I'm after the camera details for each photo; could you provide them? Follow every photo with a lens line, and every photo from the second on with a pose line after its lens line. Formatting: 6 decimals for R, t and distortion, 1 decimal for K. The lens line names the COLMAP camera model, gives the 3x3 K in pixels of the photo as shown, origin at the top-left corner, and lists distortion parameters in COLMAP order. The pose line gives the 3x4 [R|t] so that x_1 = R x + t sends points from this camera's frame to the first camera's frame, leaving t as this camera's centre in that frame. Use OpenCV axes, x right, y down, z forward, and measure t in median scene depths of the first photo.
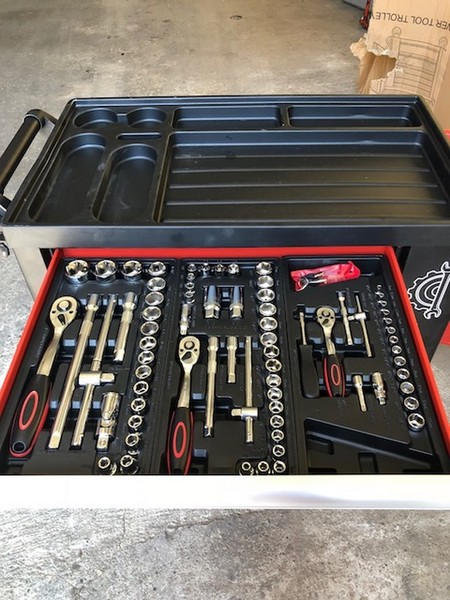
lens RADIAL K [[491.5, 0, 229.4], [0, 491.5, 297.6], [0, 0, 1]] dist [0.027810, -0.019457]
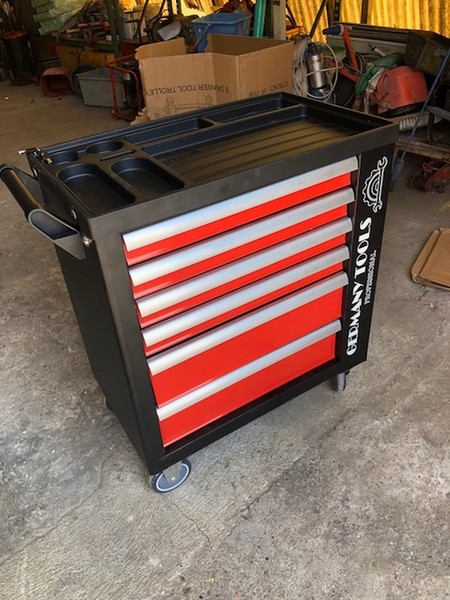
lens RADIAL K [[491.5, 0, 222.7], [0, 491.5, 300.8], [0, 0, 1]] dist [0.027810, -0.019457]
pose [[0.841689, -0.354241, 0.407520, -0.453626], [0.425201, 0.900007, -0.095868, 0.159107], [-0.332810, 0.253969, 0.908150, -0.047096]]
